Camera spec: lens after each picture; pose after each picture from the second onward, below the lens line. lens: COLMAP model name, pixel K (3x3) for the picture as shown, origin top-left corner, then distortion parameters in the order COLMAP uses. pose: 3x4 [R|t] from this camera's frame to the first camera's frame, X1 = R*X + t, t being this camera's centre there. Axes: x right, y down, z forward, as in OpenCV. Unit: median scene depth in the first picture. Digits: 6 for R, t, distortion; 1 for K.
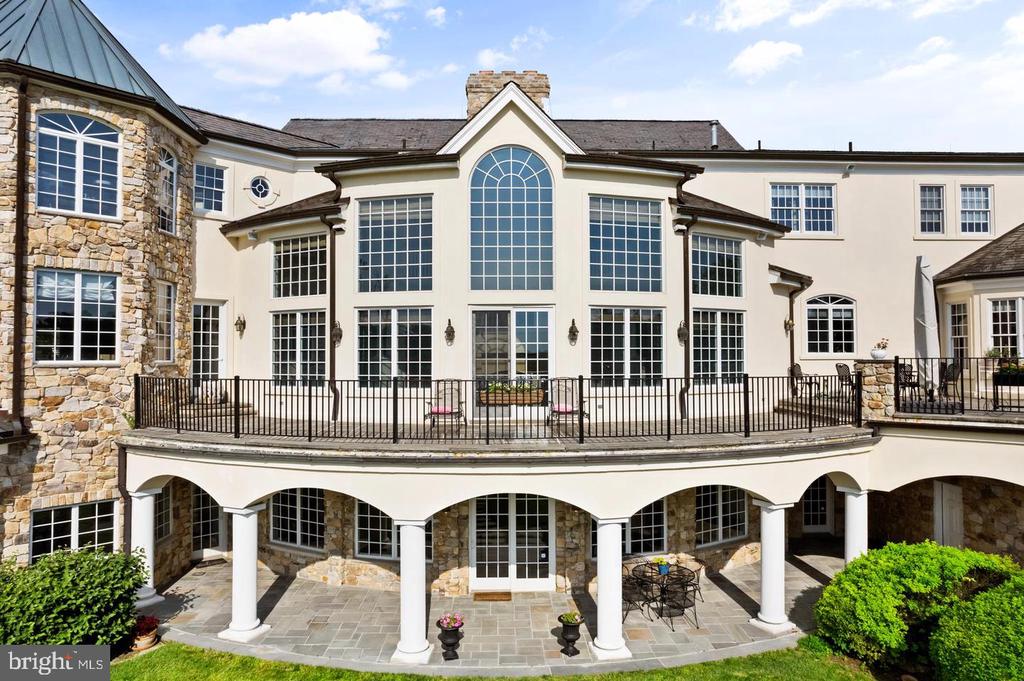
lens RADIAL K [[648.8, 0, 512.0], [0, 648.8, 340.5], [0, 0, 1]] dist [-0.003105, 0.000632]
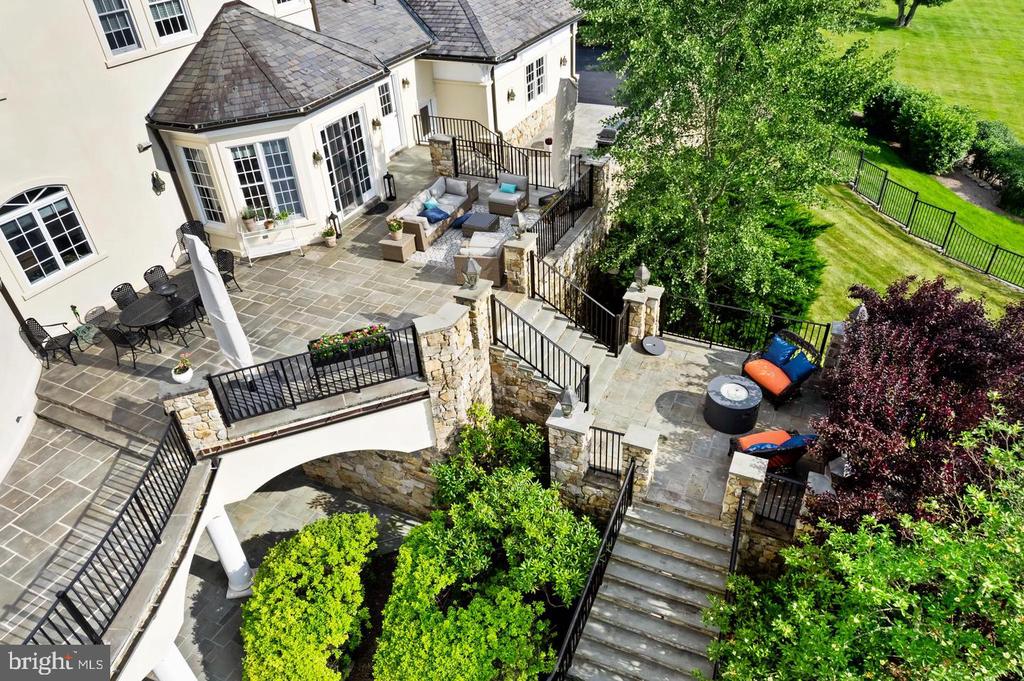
lens RADIAL K [[648.8, 0, 512.0], [0, 648.8, 340.5], [0, 0, 1]] dist [-0.003105, 0.000632]
pose [[0.433859, -0.537129, 0.723366, 0.167758], [0.002760, 0.803654, 0.595090, -0.354801], [-0.900977, -0.256189, 0.350155, 0.324430]]
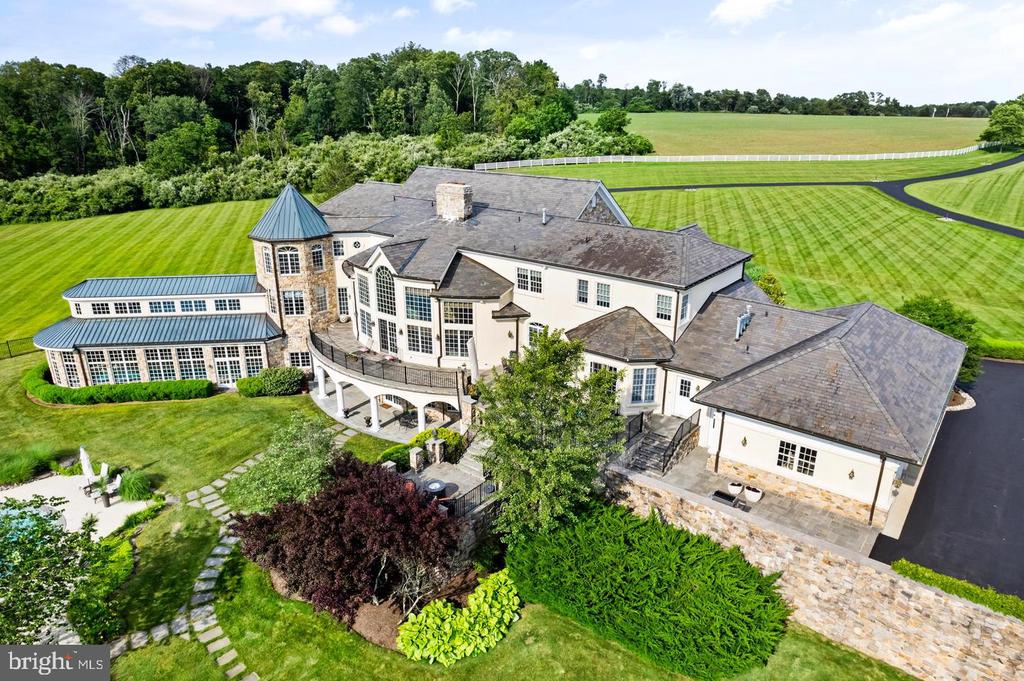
lens RADIAL K [[670.1, 0, 496.3], [0, 670.1, 378.4], [0, 0, 1]] dist [-0.045451, 0.003386]
pose [[0.766780, 0.246521, -0.592685, 1.868360], [0.003151, 0.921859, 0.387513, -0.815478], [0.641902, -0.299004, 0.706086, -0.756463]]
